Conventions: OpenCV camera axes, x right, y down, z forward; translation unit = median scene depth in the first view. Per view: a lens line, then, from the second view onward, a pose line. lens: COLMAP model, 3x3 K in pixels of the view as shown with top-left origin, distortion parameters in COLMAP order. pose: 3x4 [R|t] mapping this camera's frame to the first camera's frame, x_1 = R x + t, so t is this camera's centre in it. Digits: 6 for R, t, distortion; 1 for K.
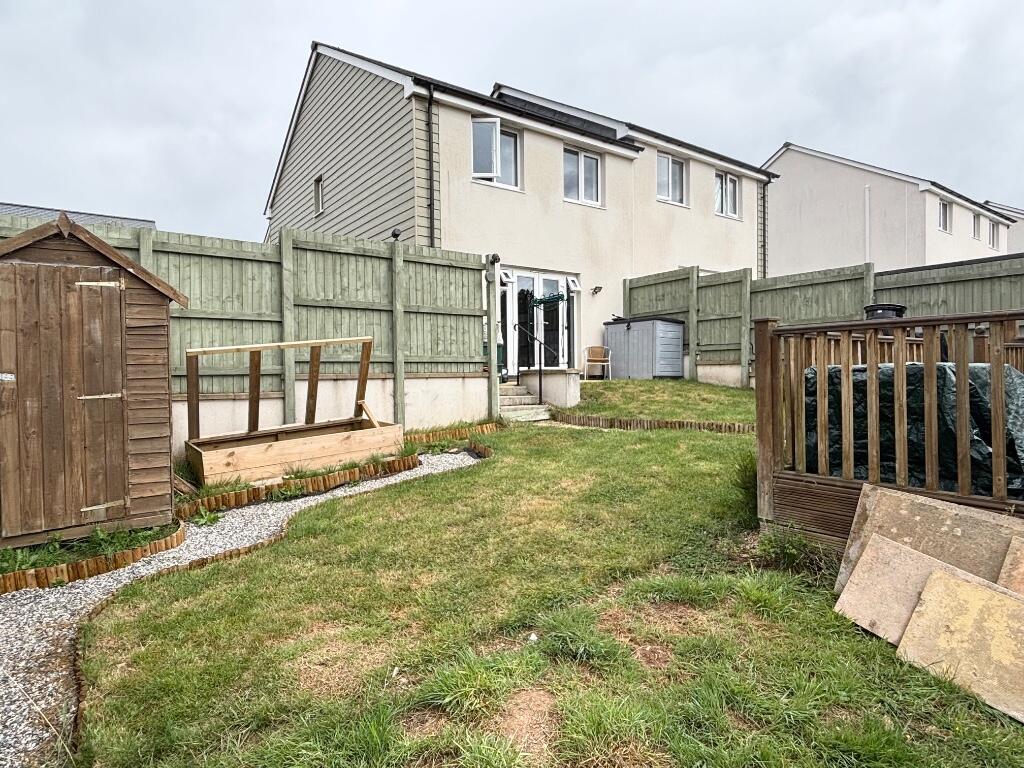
lens RADIAL K [[598.2, 0, 517.8], [0, 598.2, 383.3], [0, 0, 1]] dist [0.000880, -0.002161]
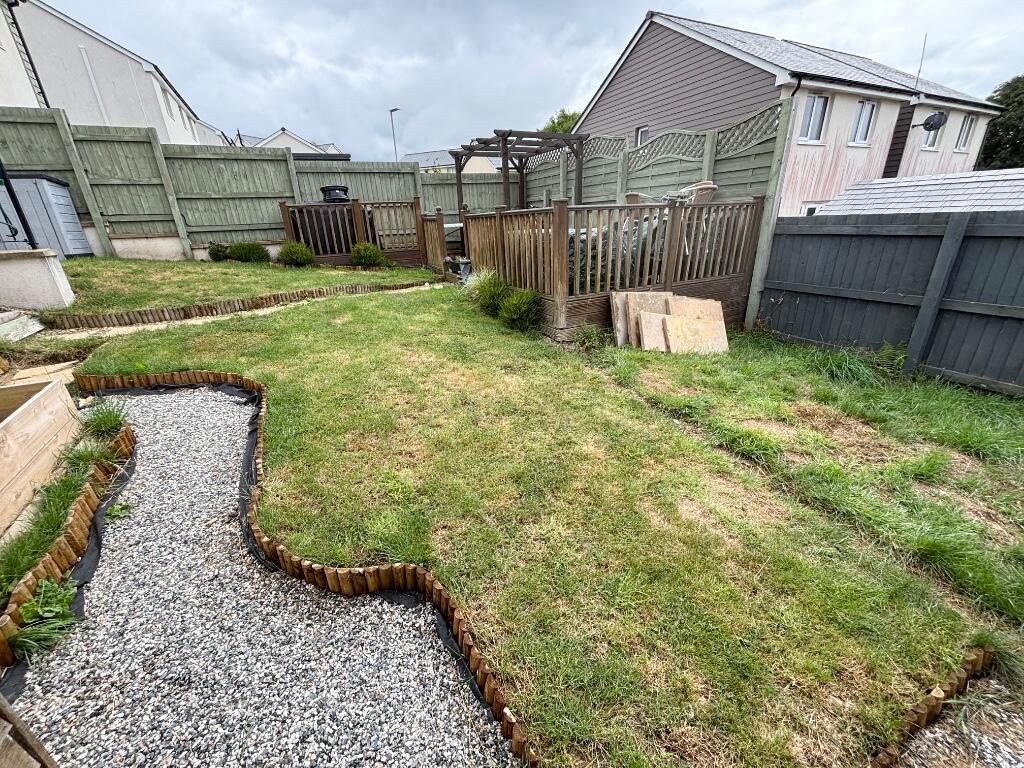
lens RADIAL K [[414.9, 0, 510.6], [0, 414.9, 388.9], [0, 0, 1]] dist [-0.004462, 0.001561]
pose [[0.176492, -0.363719, 0.914636, -0.262367], [0.050459, 0.931344, 0.360627, -0.015550], [-0.983008, -0.017496, 0.182728, 0.312477]]
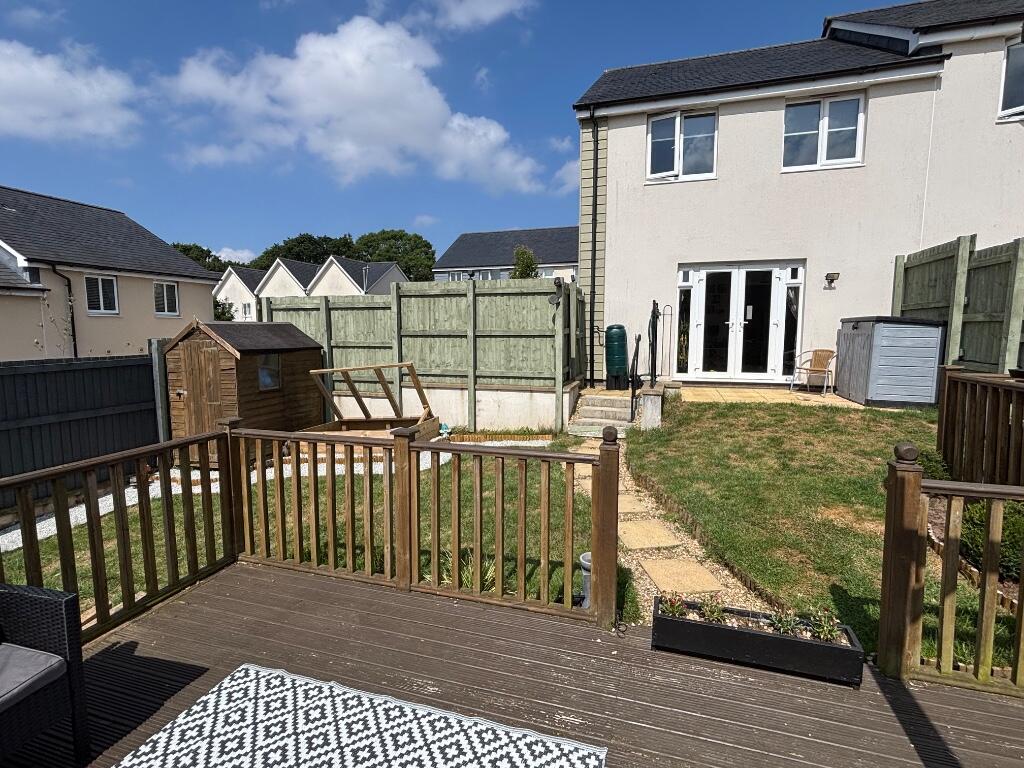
lens RADIAL K [[504.3, 0, 487.2], [0, 504.3, 394.2], [0, 0, 1]] dist [-0.000994, 0.000640]
pose [[0.596264, 0.106965, -0.795630, 0.498325], [-0.018387, 0.992643, 0.119673, -0.093261], [0.802578, -0.056728, 0.593844, 0.286980]]
